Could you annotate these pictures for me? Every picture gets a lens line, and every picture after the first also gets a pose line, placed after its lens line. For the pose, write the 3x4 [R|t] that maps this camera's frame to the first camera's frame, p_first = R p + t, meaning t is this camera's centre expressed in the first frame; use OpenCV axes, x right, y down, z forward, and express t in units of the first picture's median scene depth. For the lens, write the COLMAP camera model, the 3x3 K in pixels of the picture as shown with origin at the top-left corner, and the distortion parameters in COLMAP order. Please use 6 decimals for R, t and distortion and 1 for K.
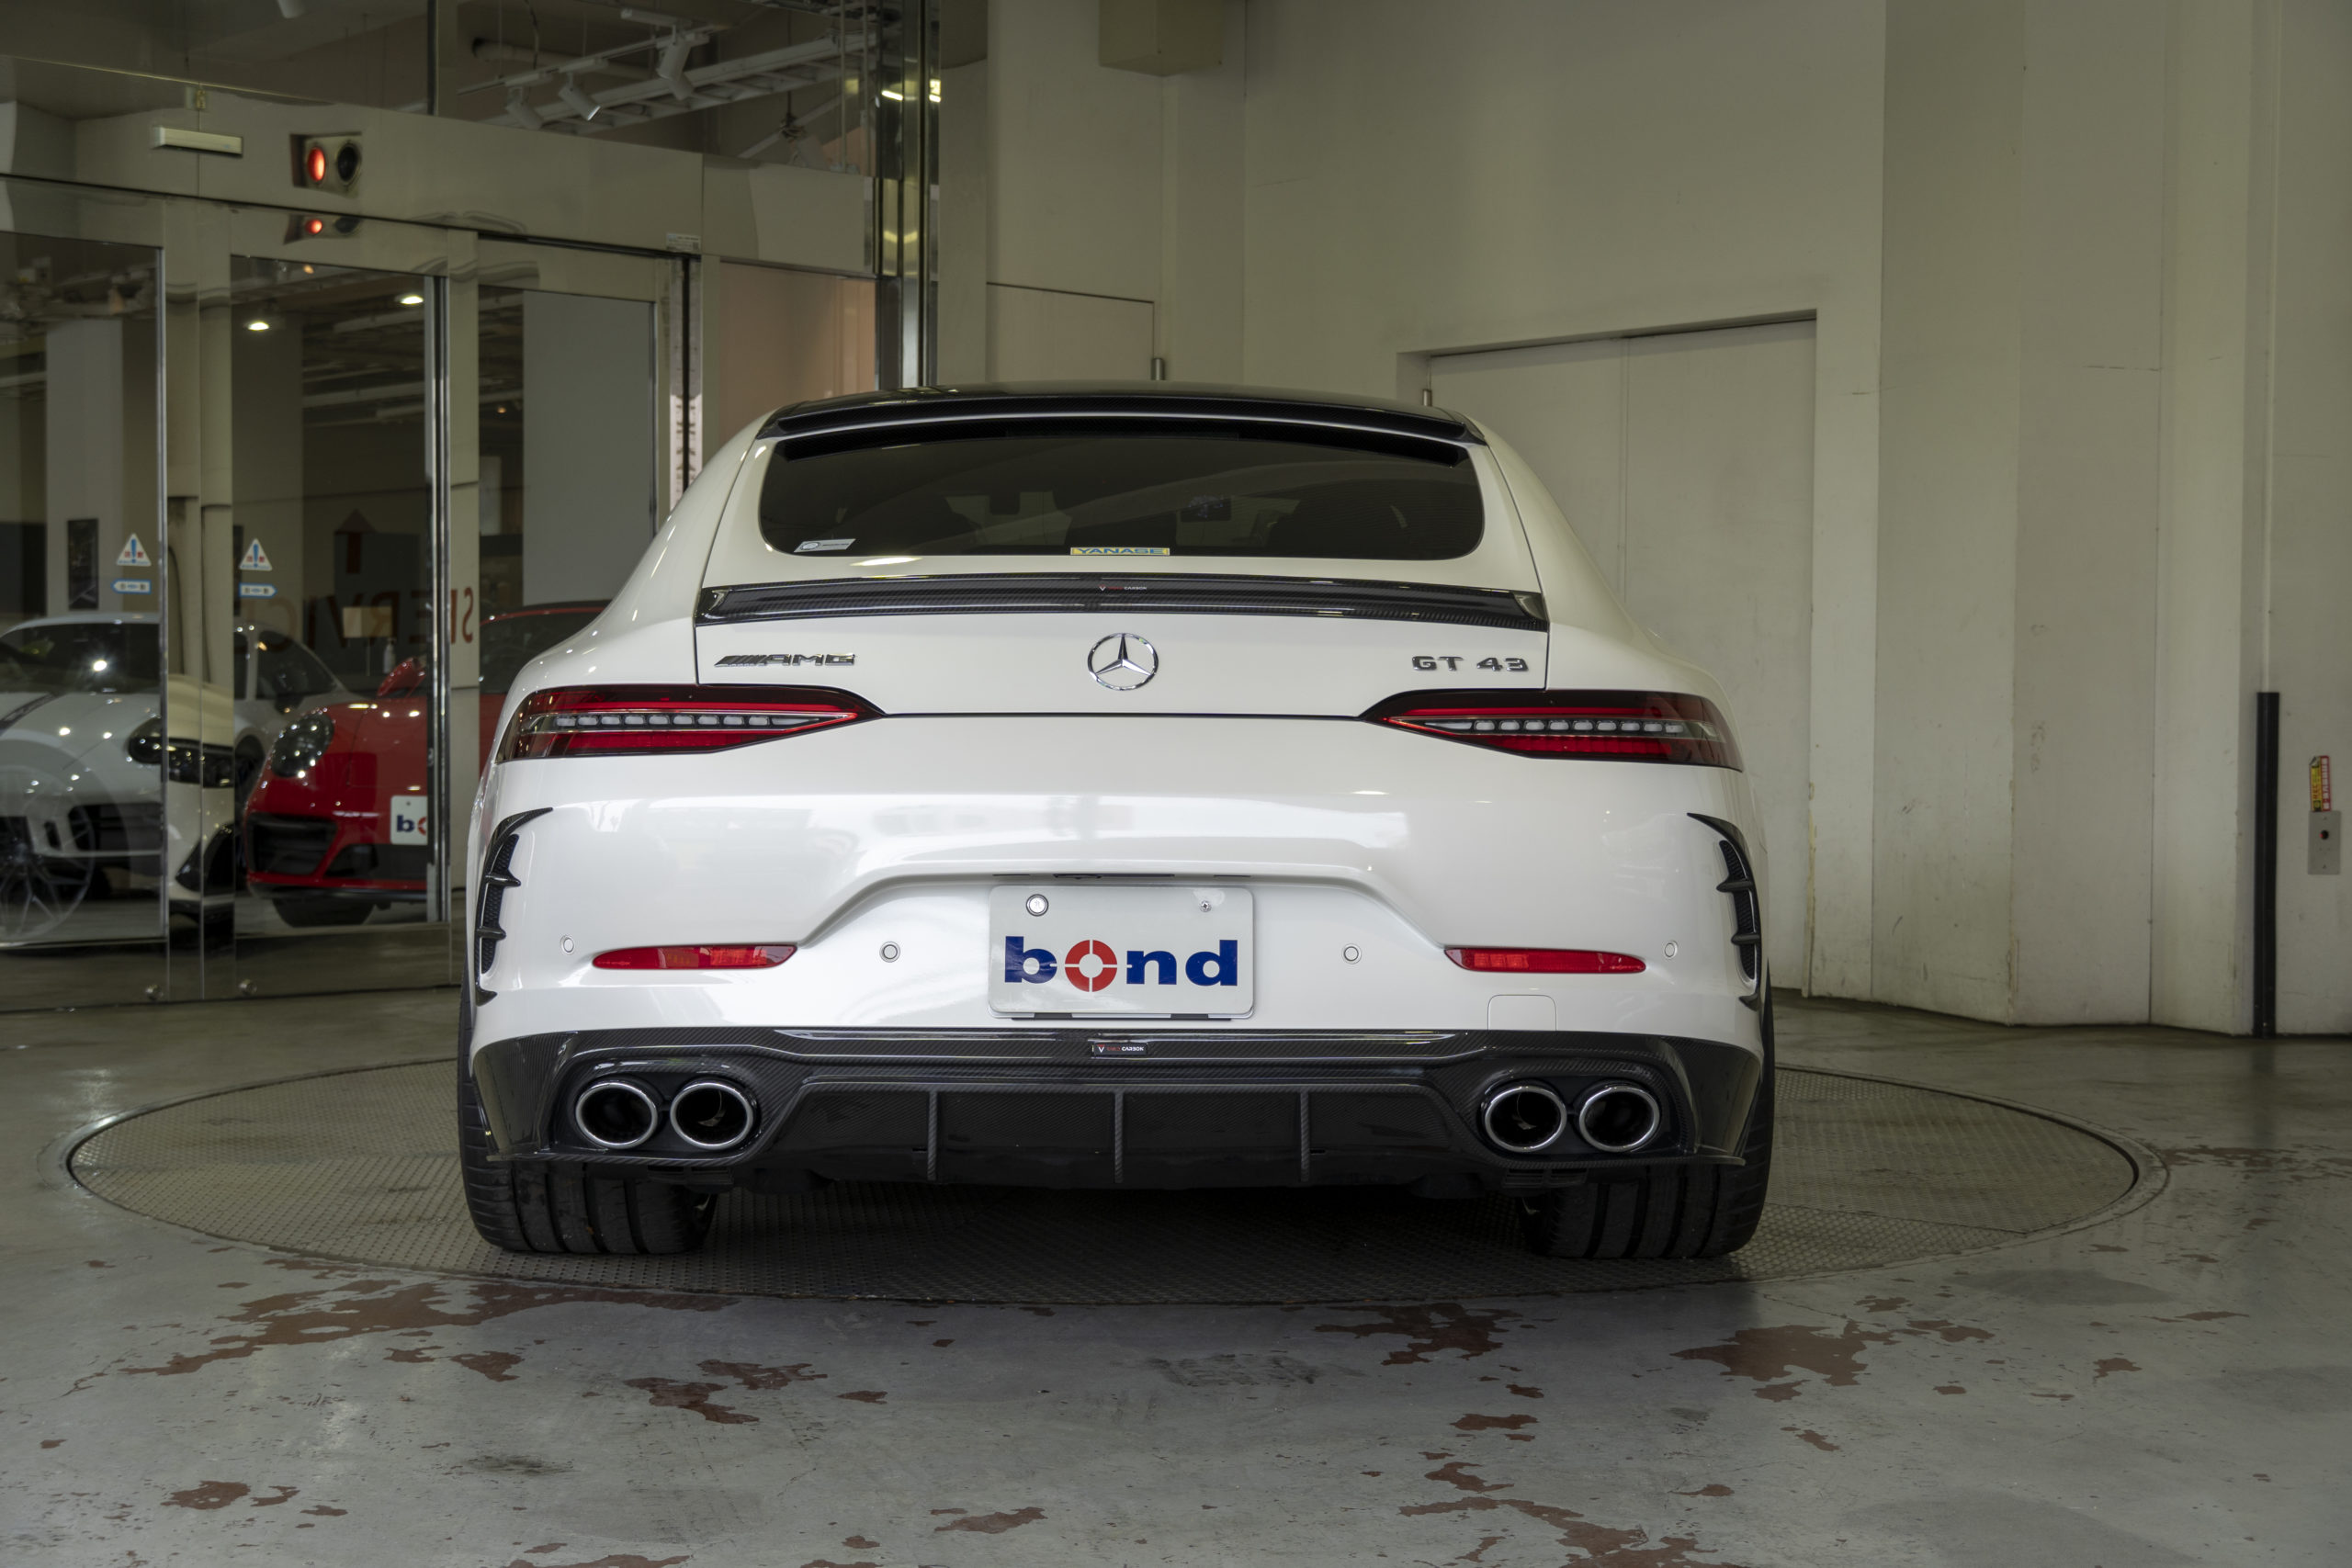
lens RADIAL K [[3280.2, 0, 1172.1], [0, 3280.2, 794.9], [0, 0, 1]] dist [0.051247, 0.000000]
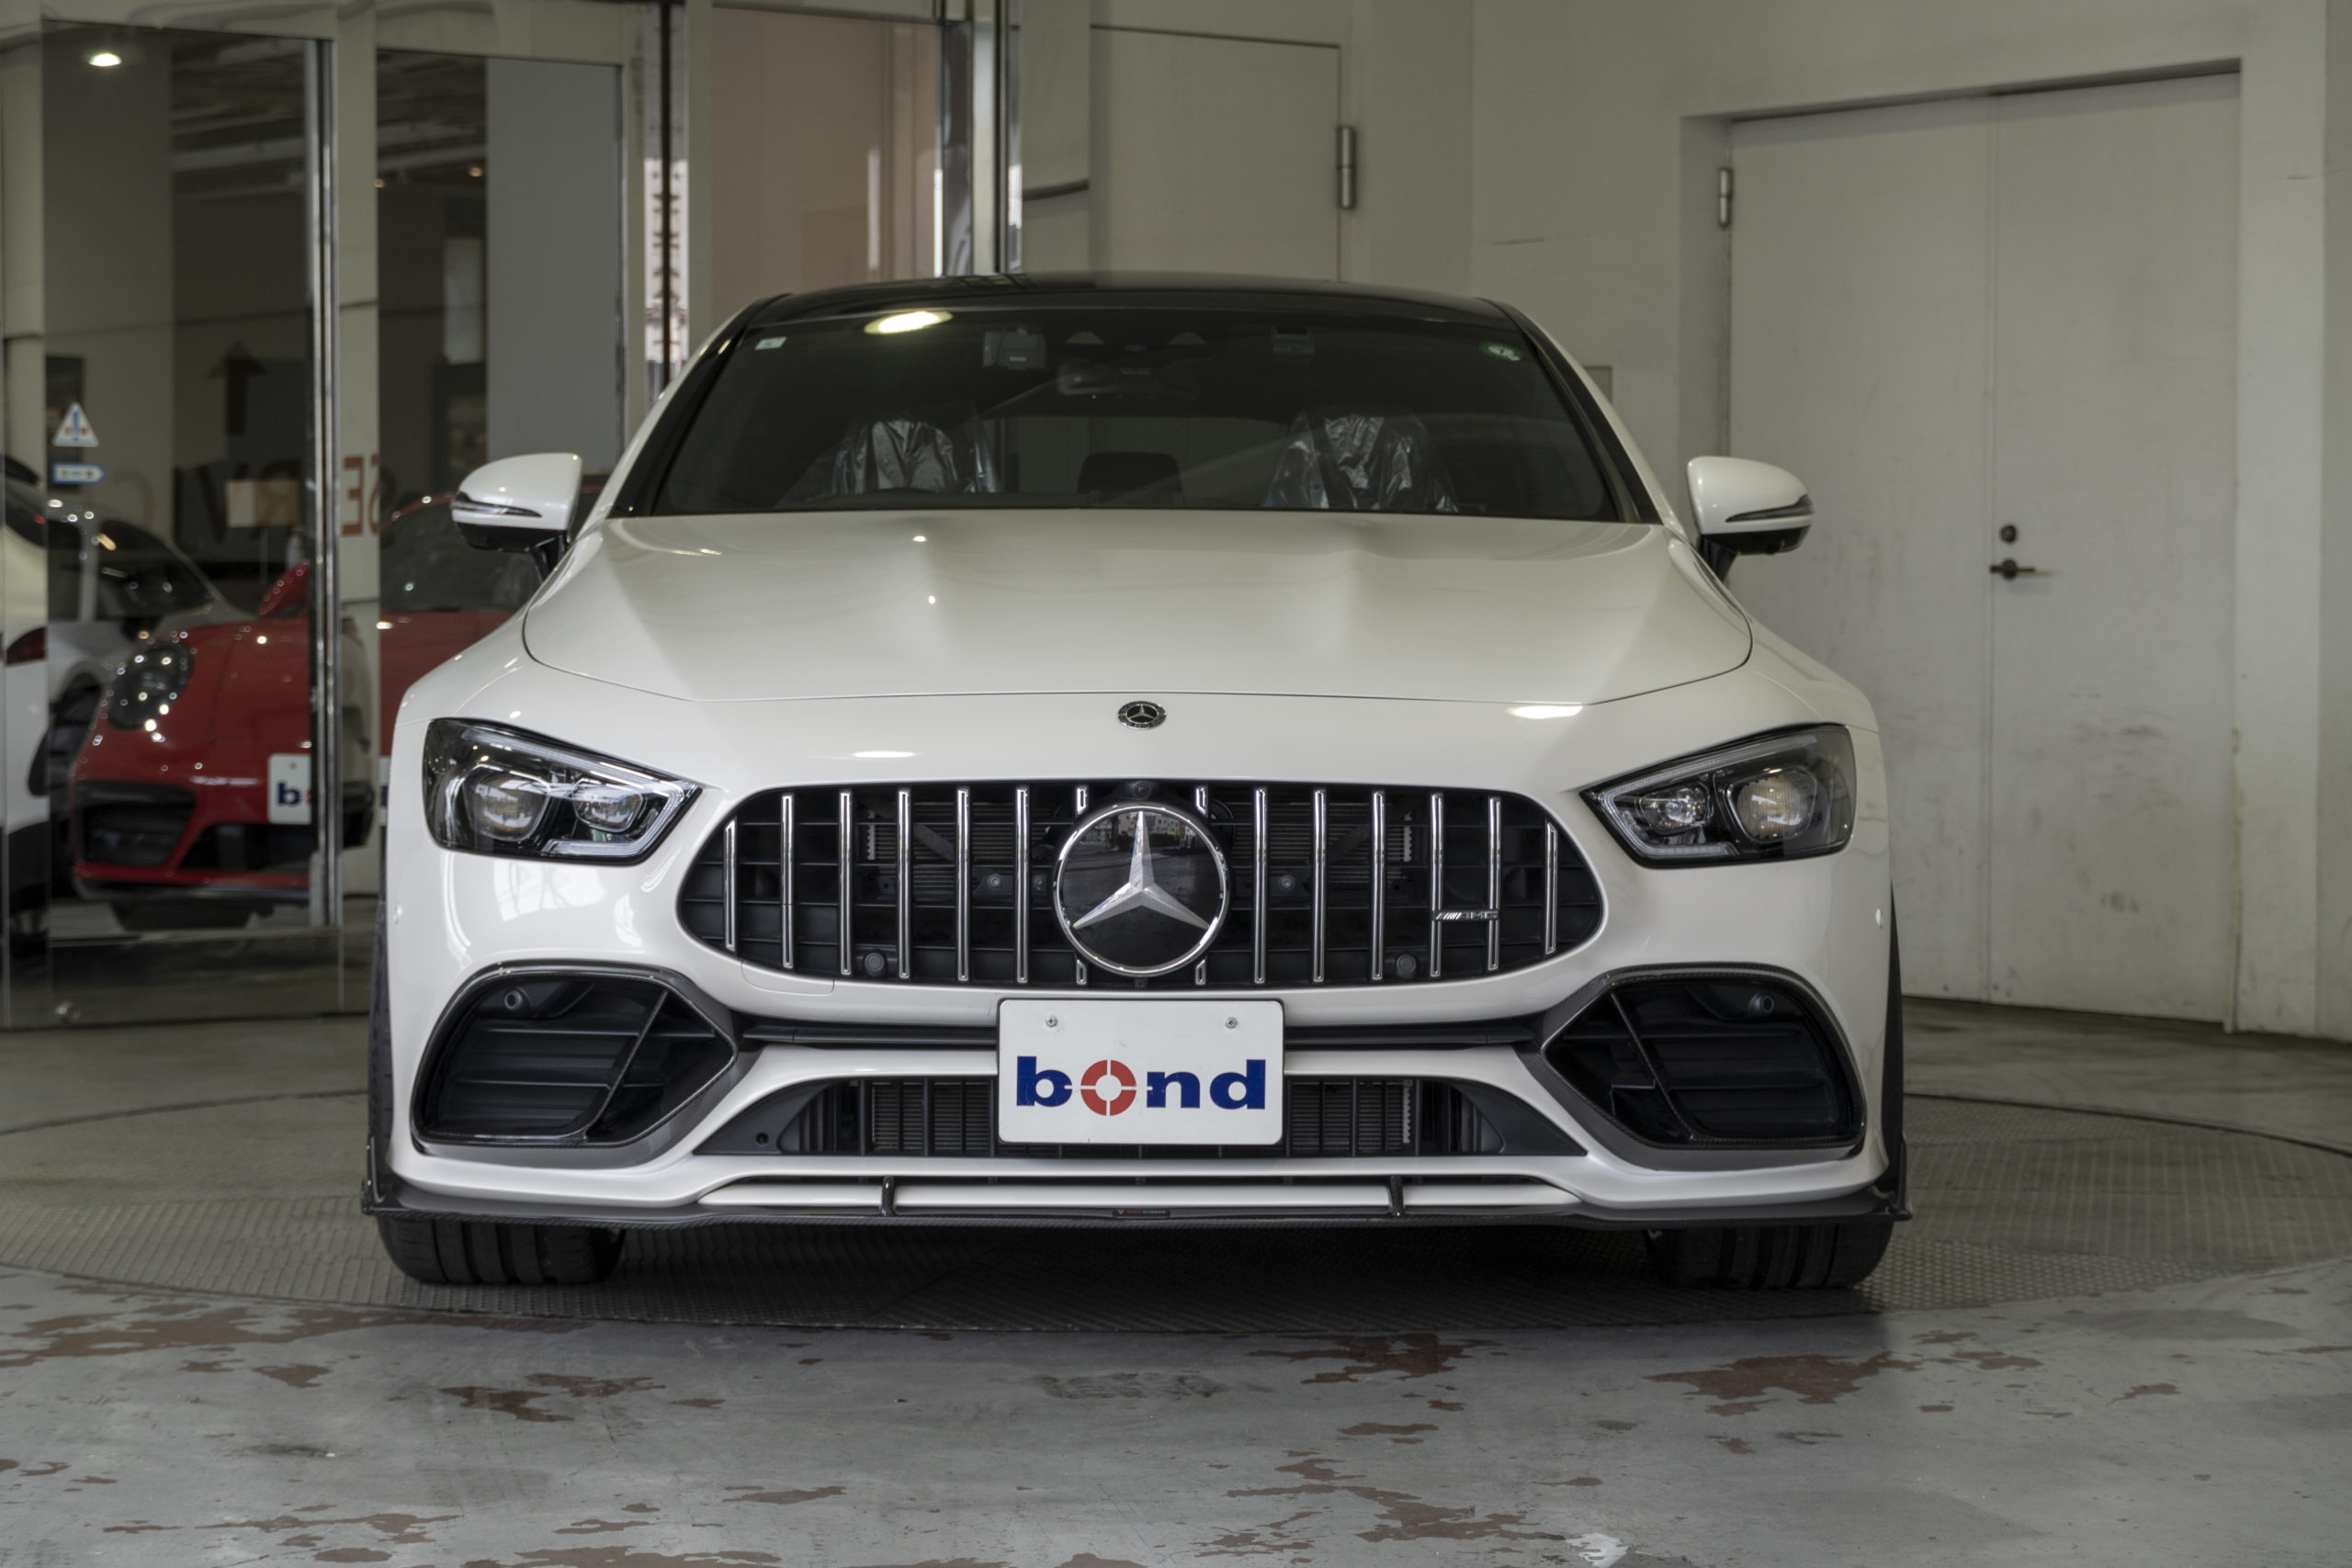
lens RADIAL K [[5499.7, 0, 1178.2], [0, 5499.7, 776.9], [0, 0, 1]] dist [0.084987, 0.000000]
pose [[0.996516, -0.002543, -0.083361, 0.075210], [0.002663, 0.999996, 0.001330, 0.005055], [0.083358, -0.001547, 0.996518, -0.224623]]
